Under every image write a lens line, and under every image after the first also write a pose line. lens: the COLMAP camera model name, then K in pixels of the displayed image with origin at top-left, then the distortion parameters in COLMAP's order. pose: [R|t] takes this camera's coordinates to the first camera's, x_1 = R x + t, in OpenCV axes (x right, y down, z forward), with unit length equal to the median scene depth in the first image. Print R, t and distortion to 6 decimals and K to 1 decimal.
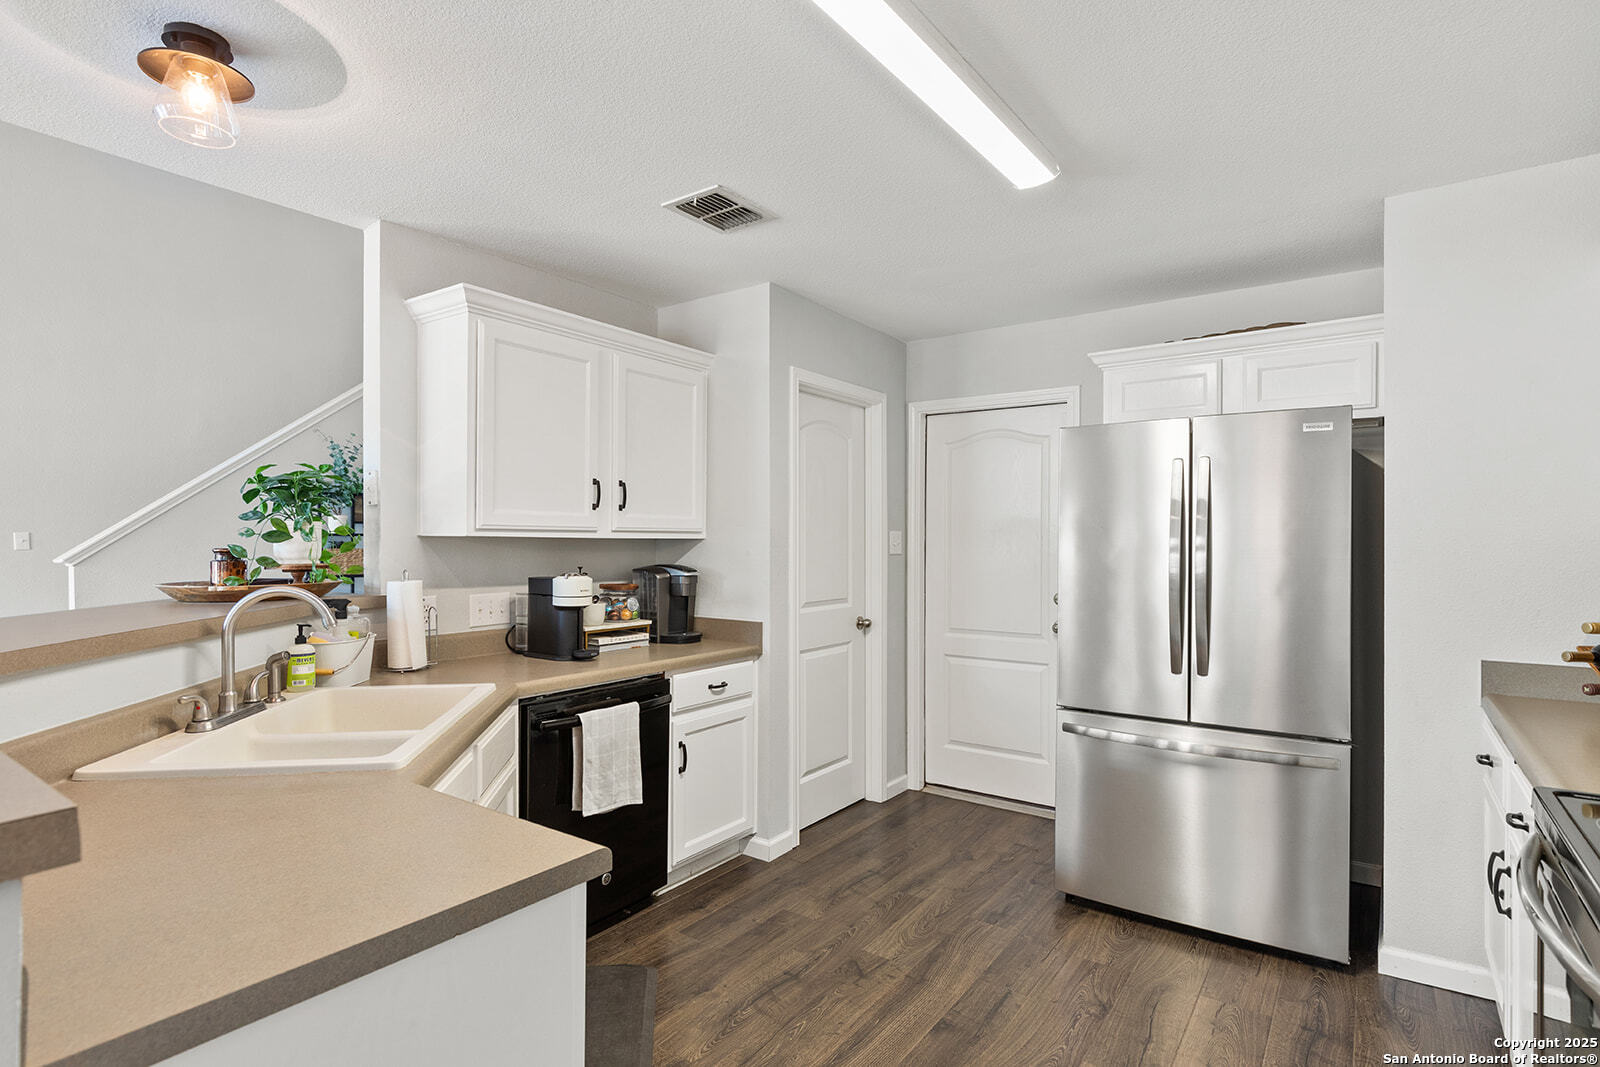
lens RADIAL K [[788.3, 0, 800.0], [0, 788.3, 533.5], [0, 0, 1]] dist [0.004842, 0.000310]
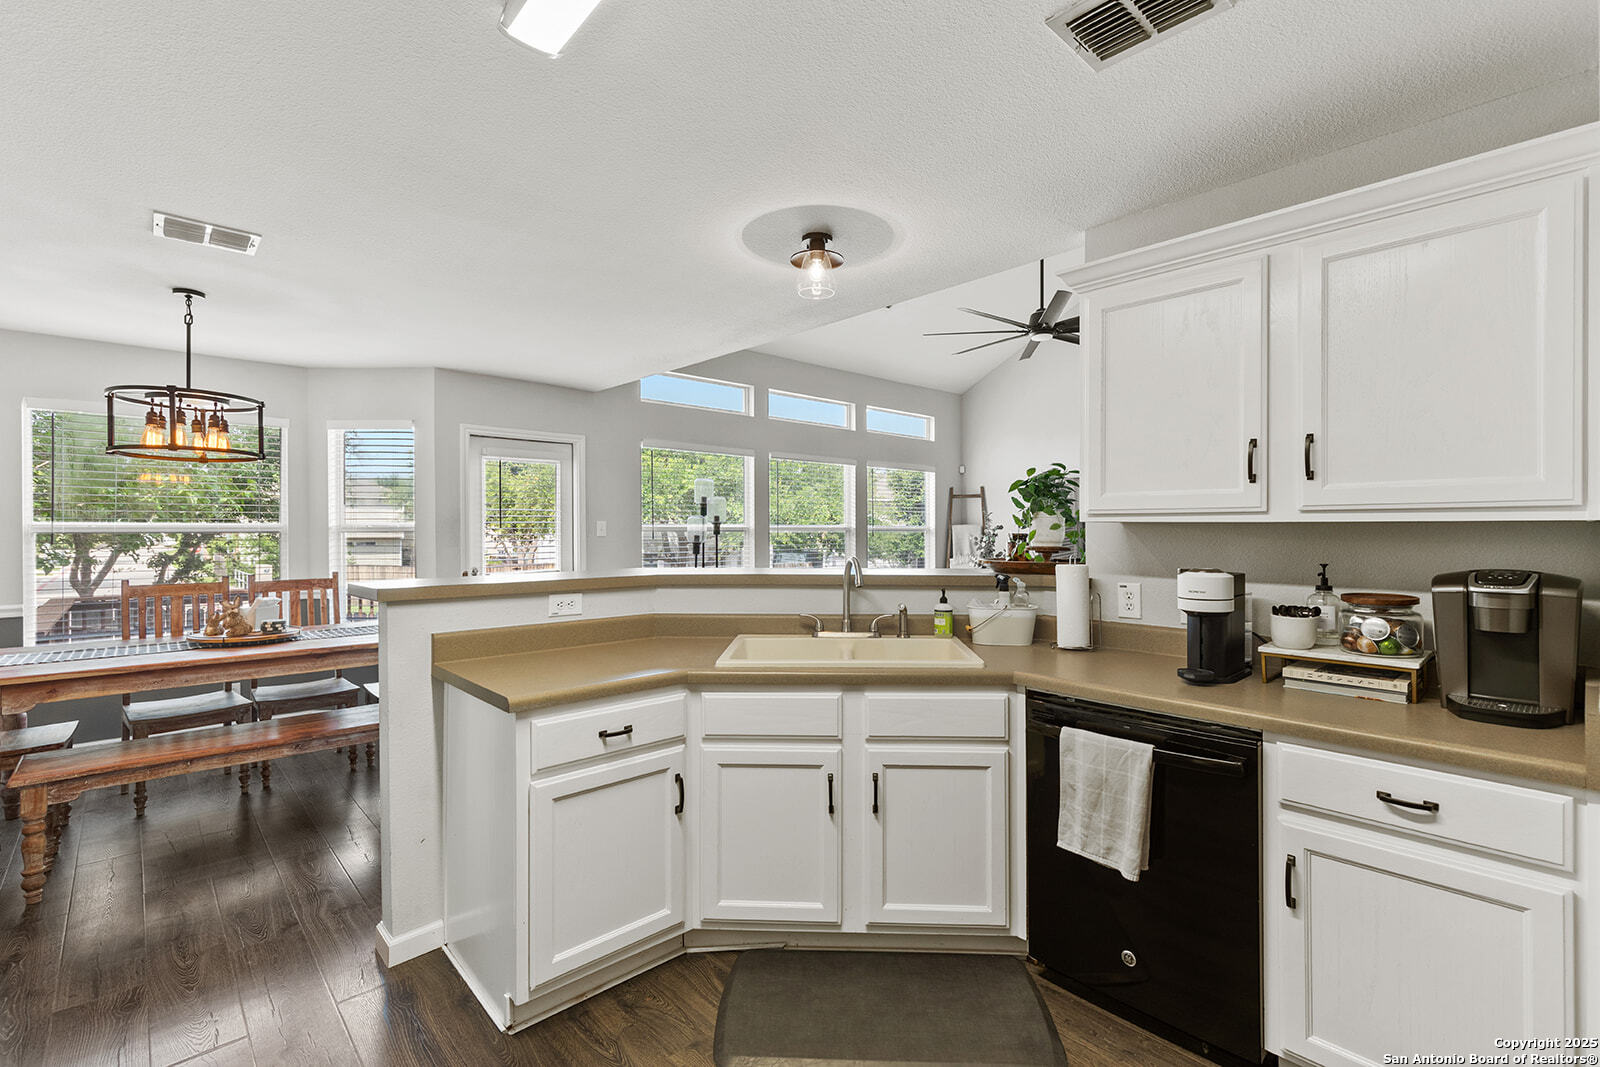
lens RADIAL K [[729.8, 0, 804.3], [0, 729.8, 534.1], [0, 0, 1]] dist [0.012003, -0.000289]
pose [[-0.198083, 0.004214, -0.980176, 0.486697], [0.012116, 0.999925, 0.001851, 0.011452], [0.980110, -0.011509, -0.198119, 0.766173]]
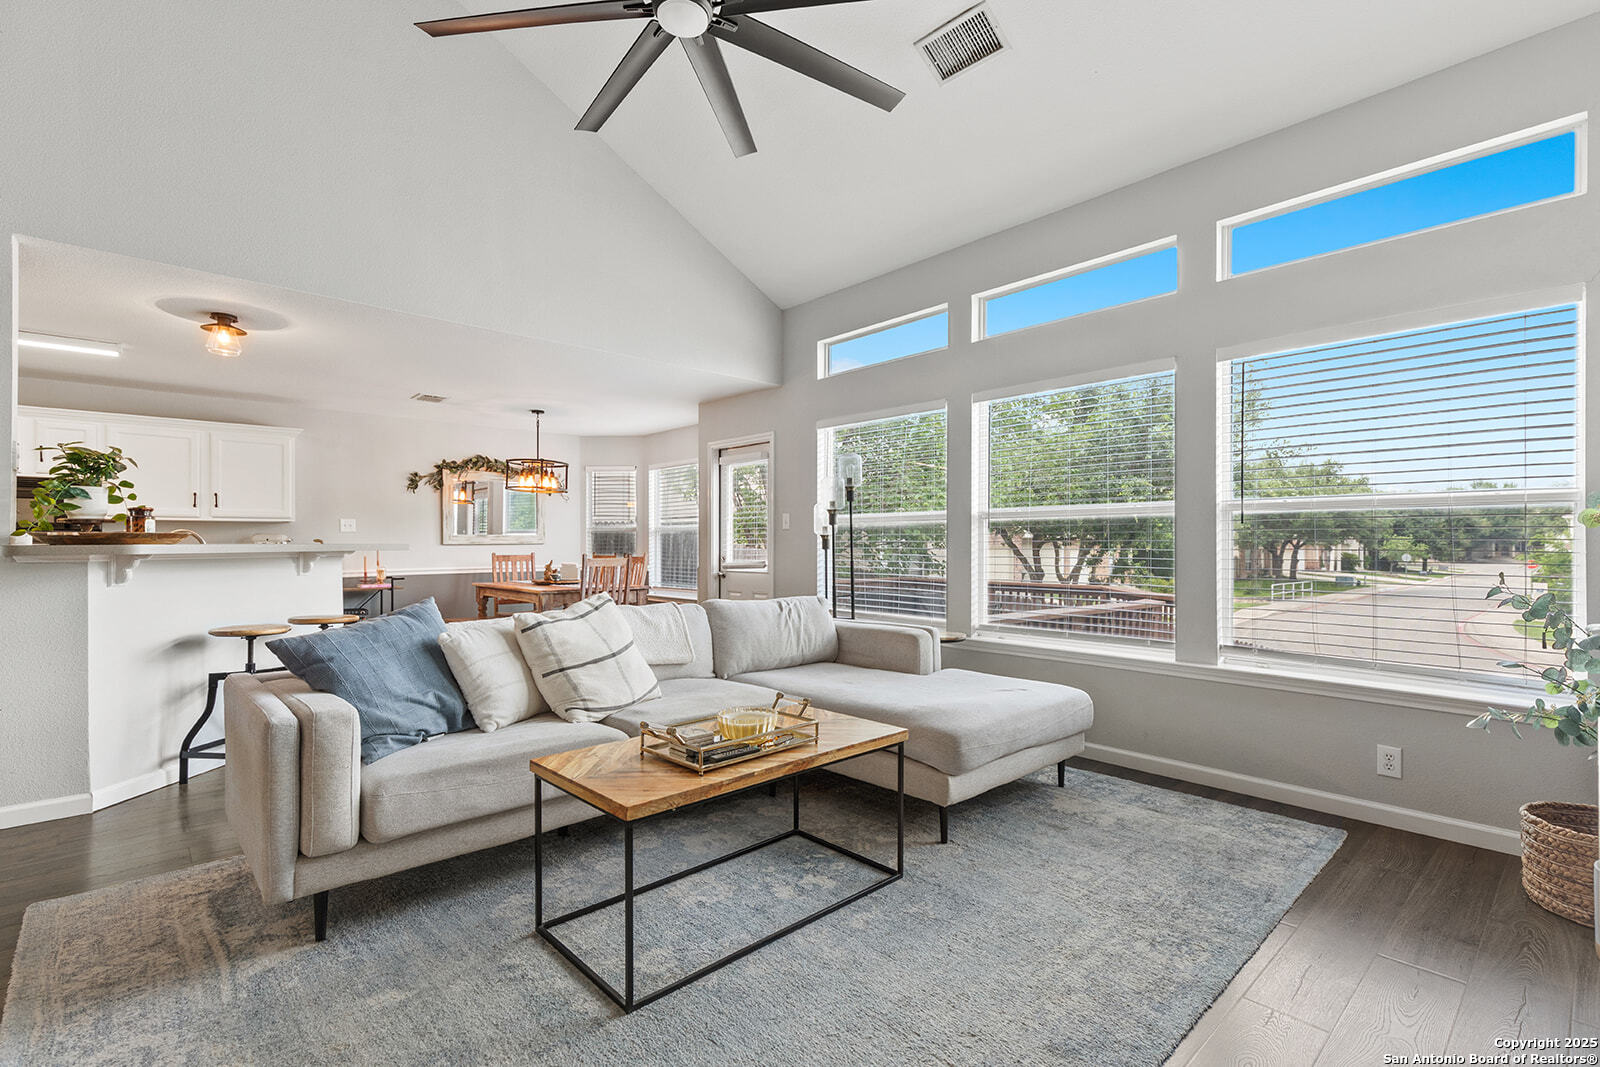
lens RADIAL K [[729.8, 0, 804.3], [0, 729.8, 534.1], [0, 0, 1]] dist [0.012003, -0.000289]
pose [[-0.978795, 0.002082, 0.204833, -1.867976], [-0.002535, 0.999749, -0.022273, 0.074032], [-0.204828, -0.022320, -0.978544, 1.764618]]
